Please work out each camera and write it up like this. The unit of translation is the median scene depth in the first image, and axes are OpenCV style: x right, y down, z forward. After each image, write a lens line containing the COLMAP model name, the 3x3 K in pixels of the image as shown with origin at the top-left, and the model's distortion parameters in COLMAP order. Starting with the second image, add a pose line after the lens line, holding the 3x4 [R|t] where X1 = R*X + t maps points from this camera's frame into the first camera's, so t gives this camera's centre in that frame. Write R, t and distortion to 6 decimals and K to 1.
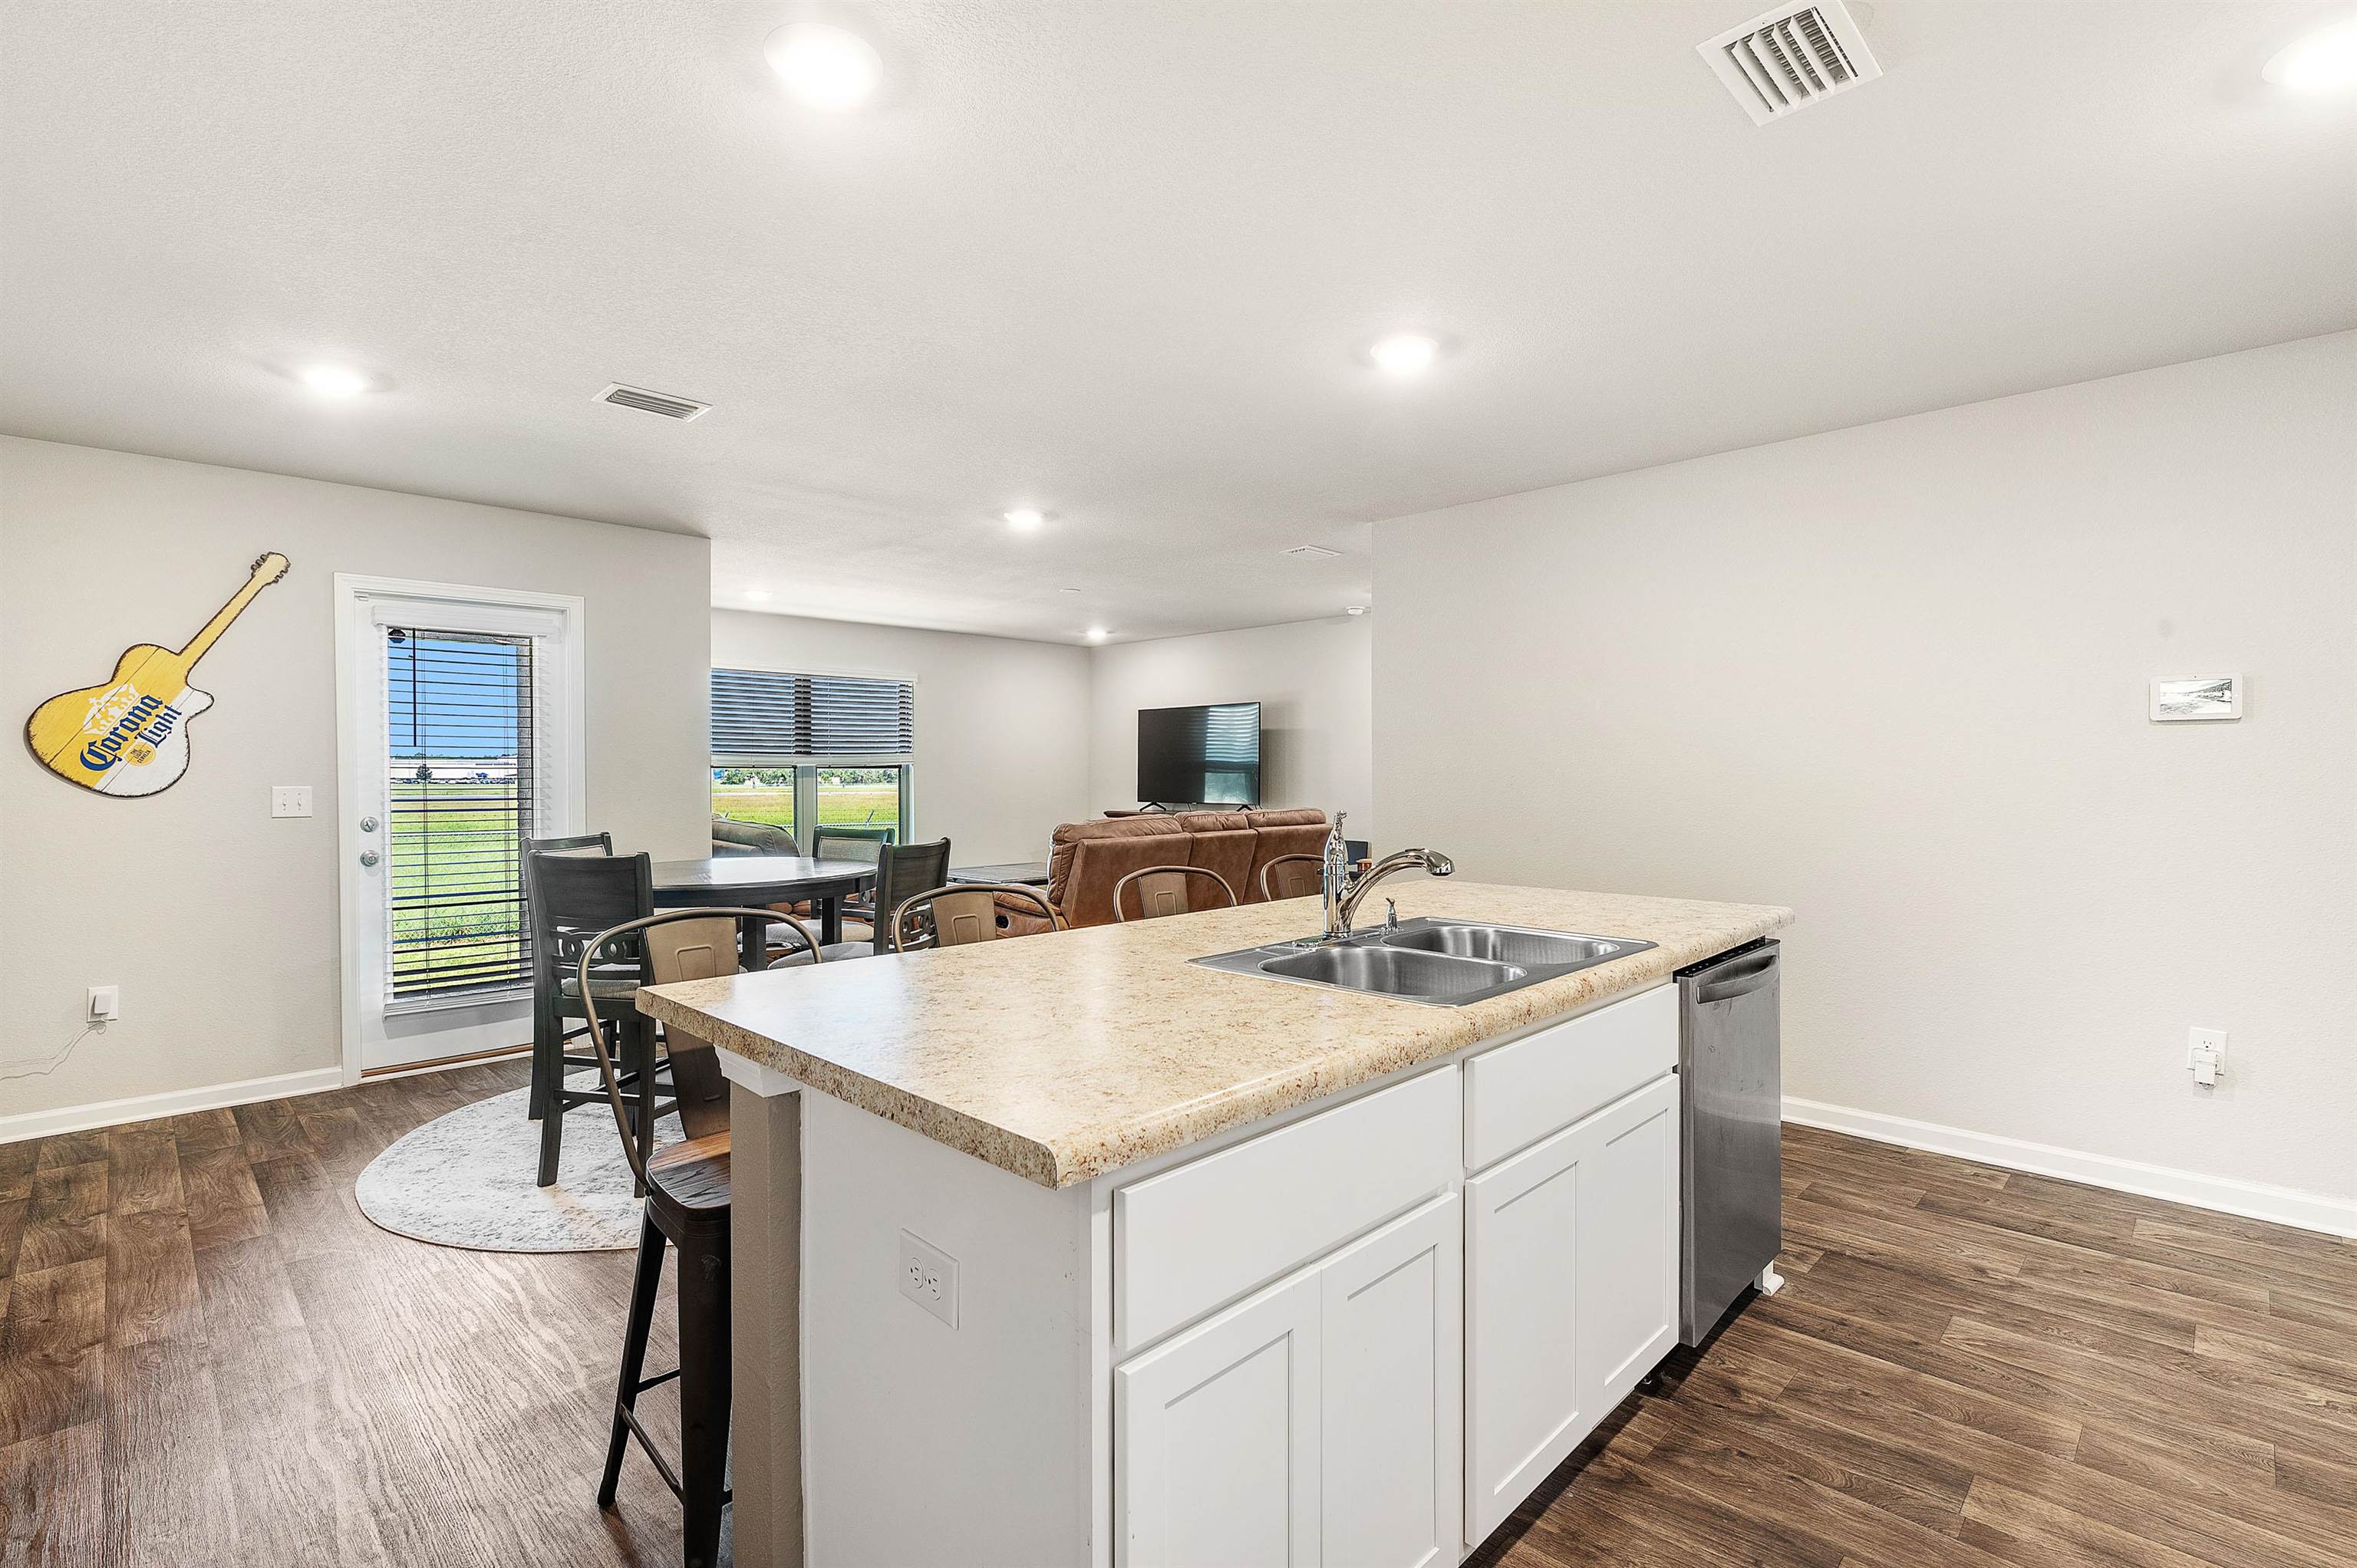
lens RADIAL K [[1102.7, 0, 1178.5], [0, 1102.7, 784.0], [0, 0, 1]] dist [0.000088, 0.000080]
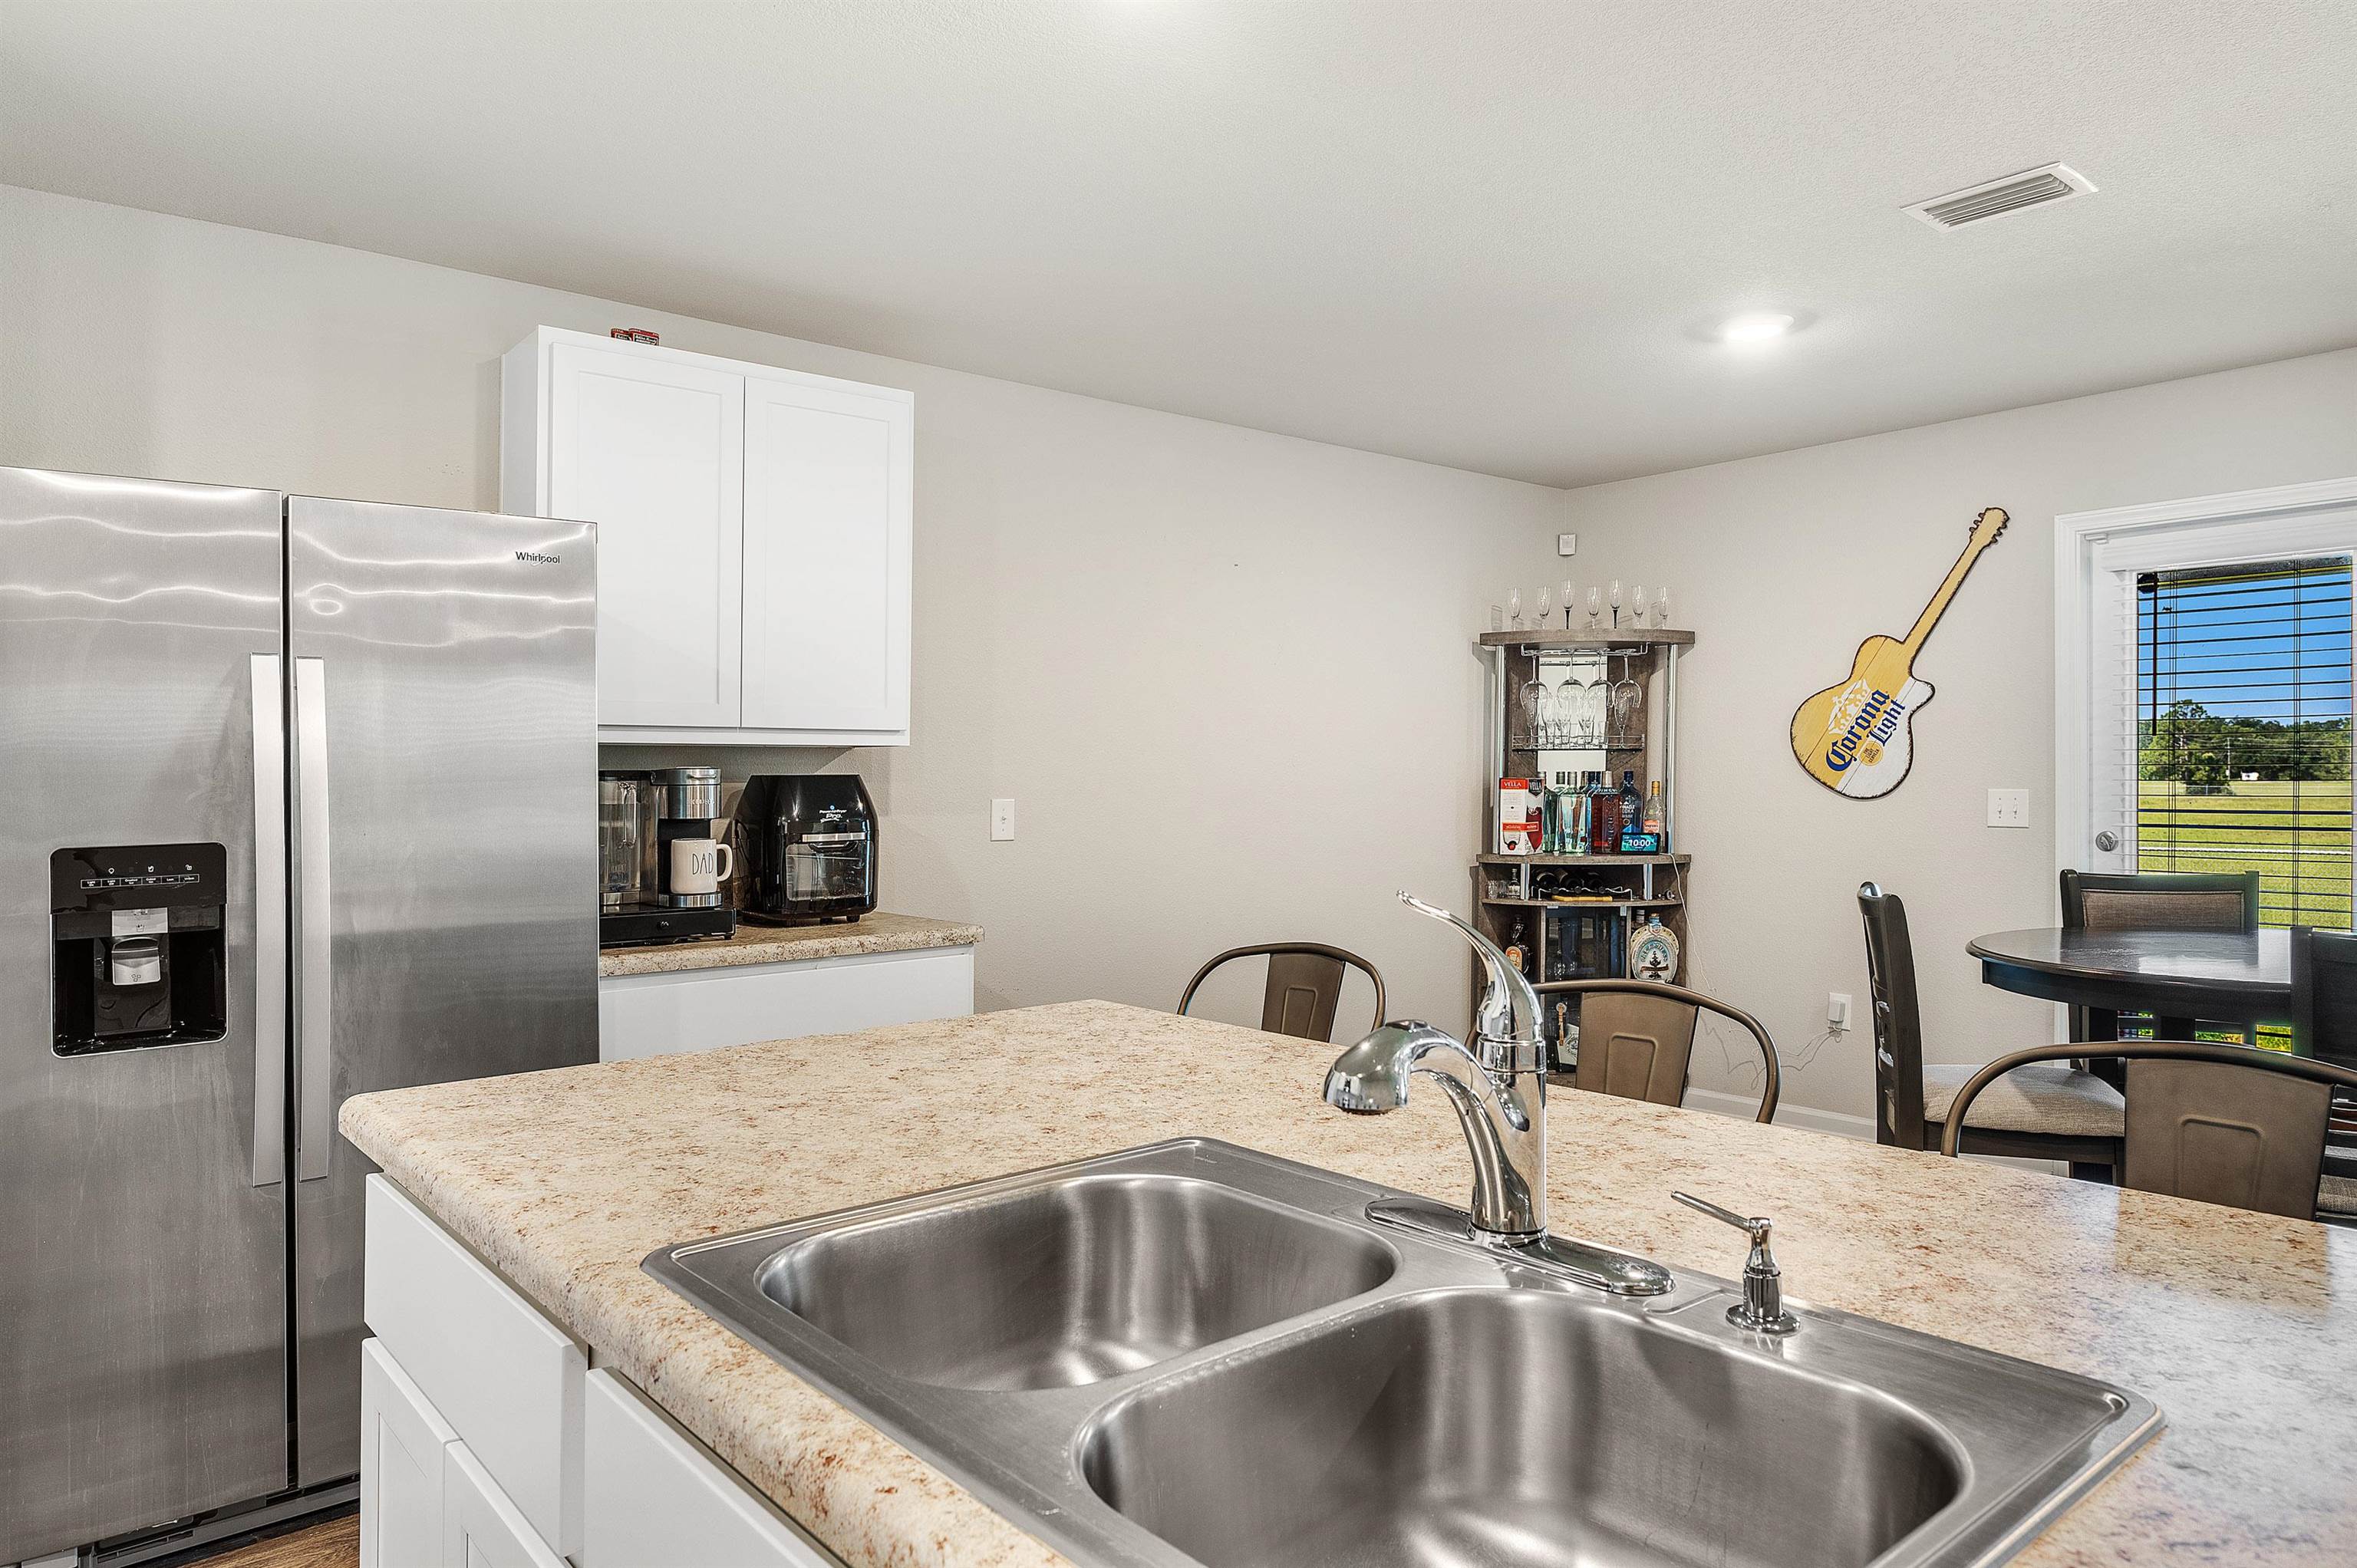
lens RADIAL K [[1507.8, 0, 1213.5], [0, 1507.8, 772.0], [0, 0, 1]] dist [0.039327, 0.000132]
pose [[-0.099780, 0.001784, -0.995008, 0.409256], [-0.004505, 0.999987, 0.002244, -0.011573], [0.994999, 0.004706, -0.099771, 0.575121]]
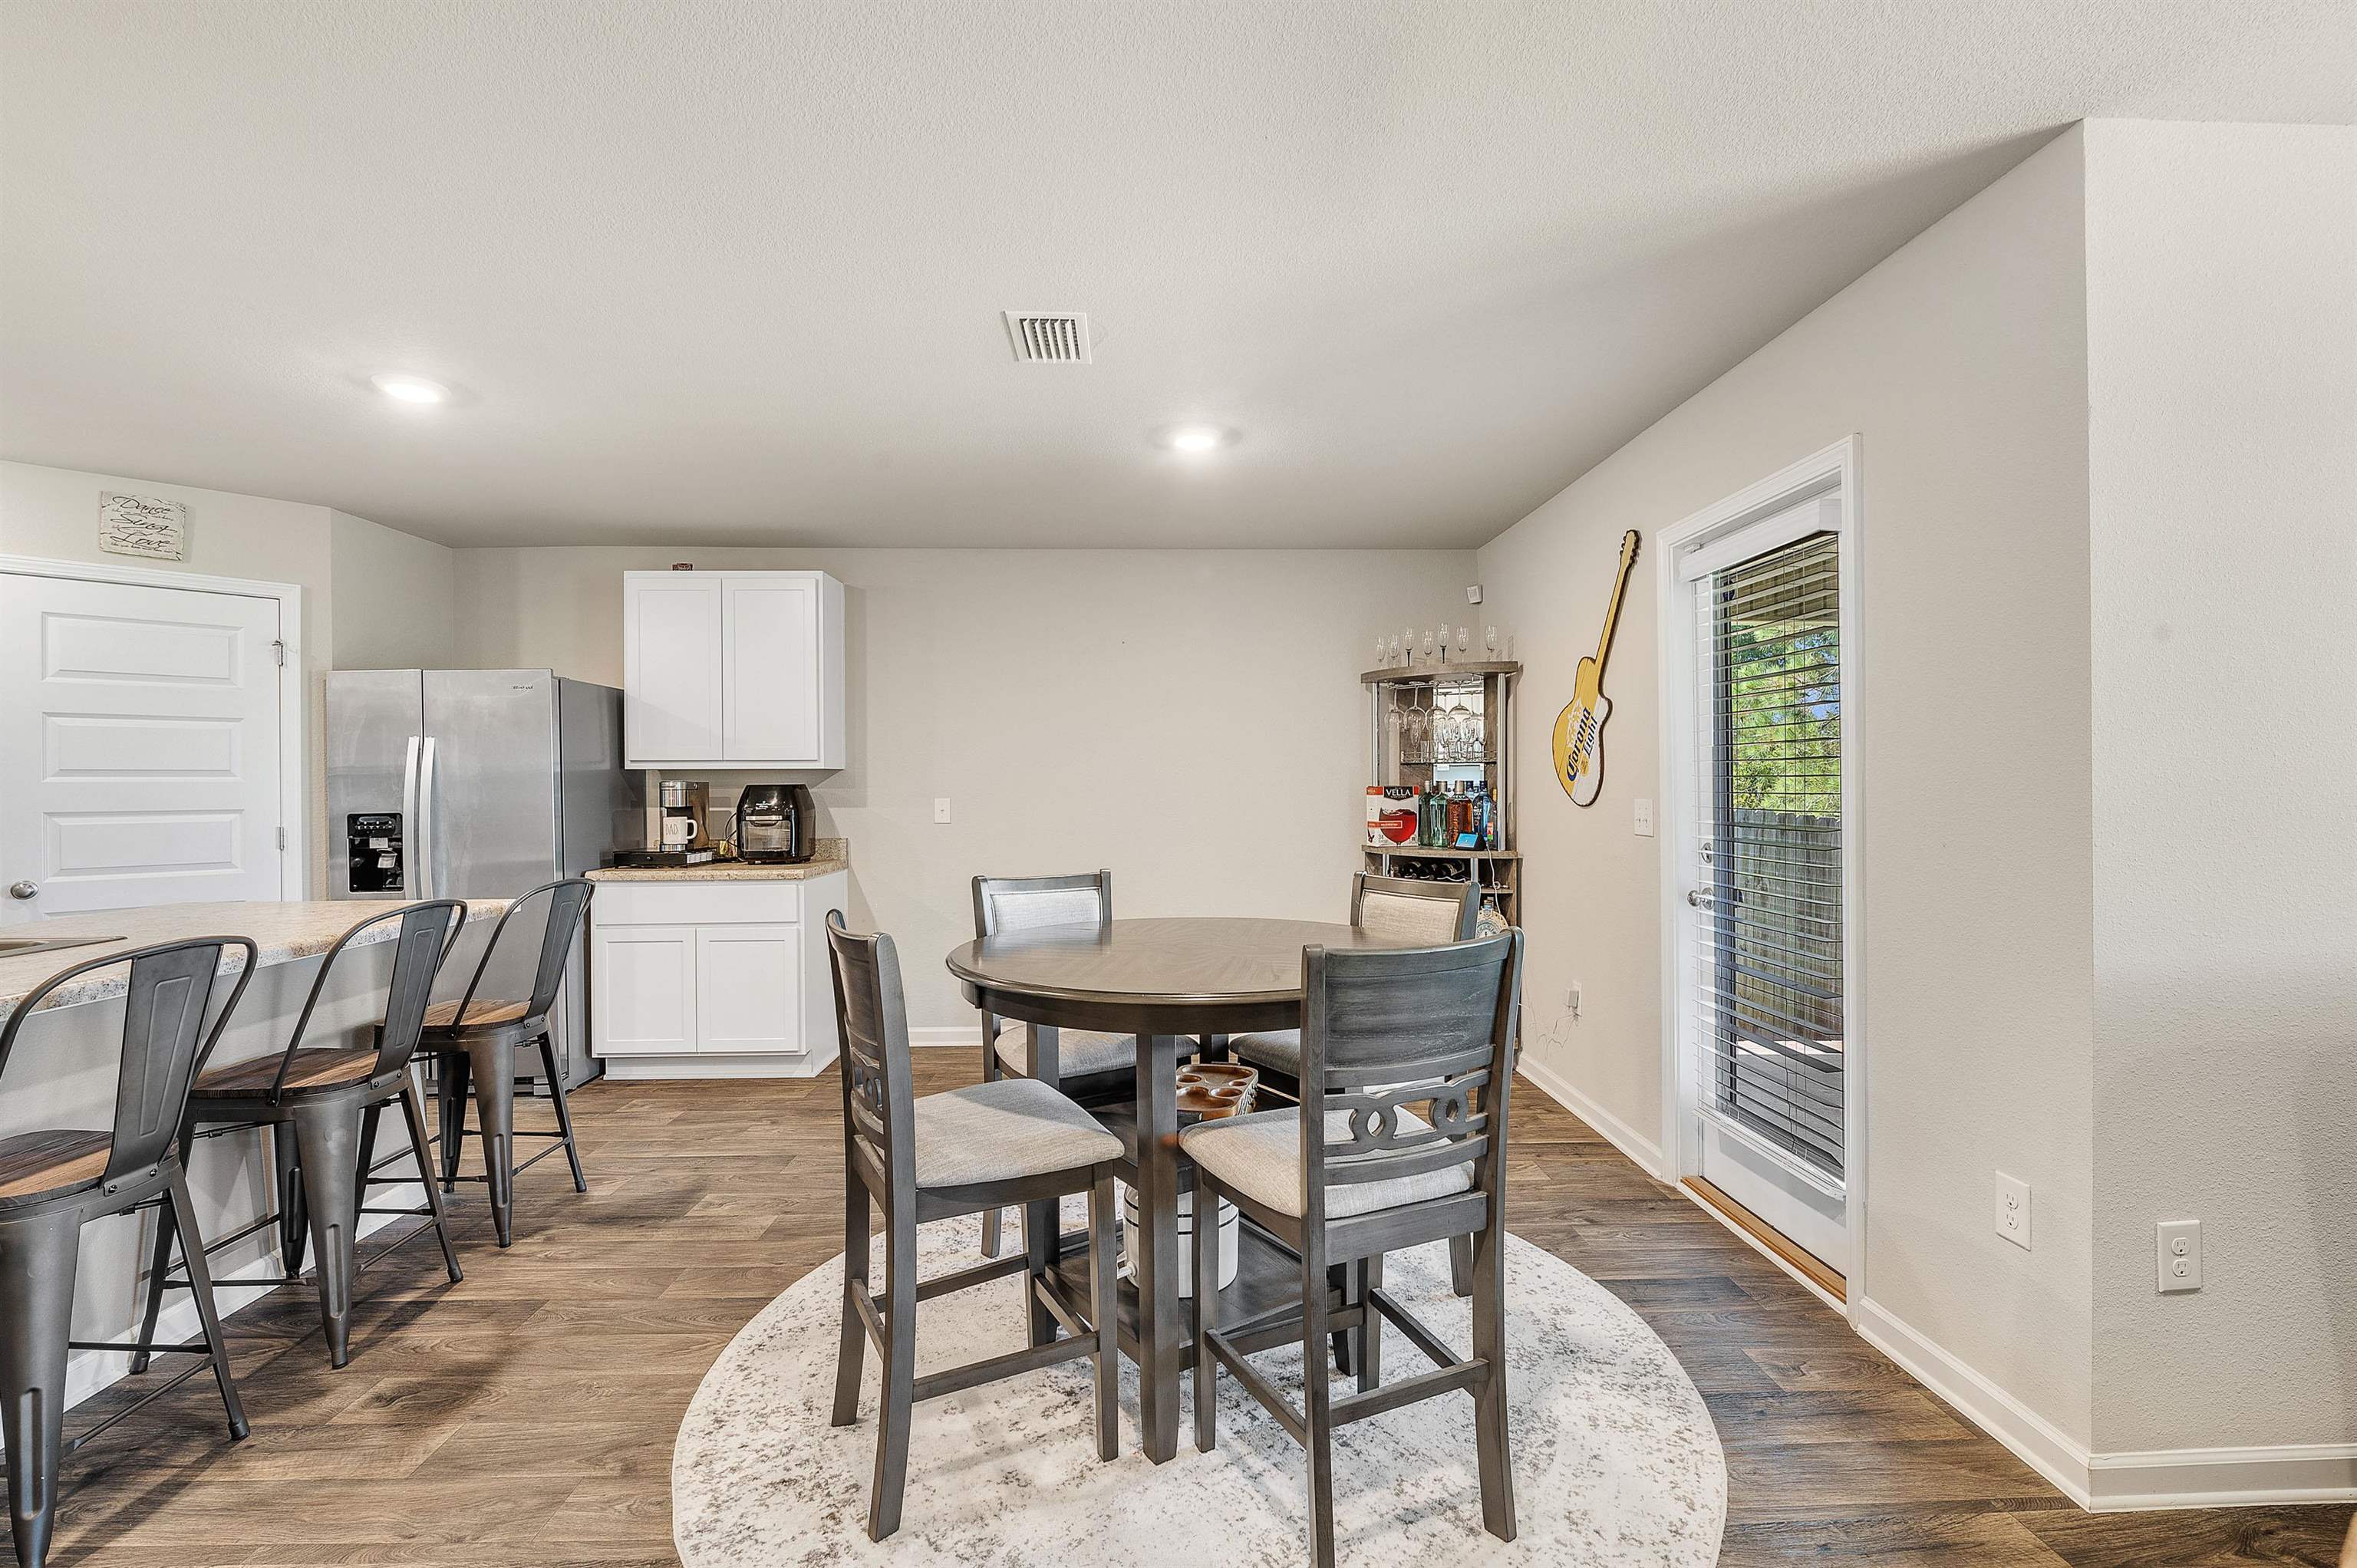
lens RADIAL K [[1037.0, 0, 1176.1], [0, 1037.0, 782.4], [0, 0, 1]] dist [-0.002308, -0.000219]
pose [[-0.698529, 0.006856, -0.715549, 0.013328], [0.000048, 0.999955, 0.009534, -0.020495], [0.715582, 0.006626, -0.698498, 1.440093]]
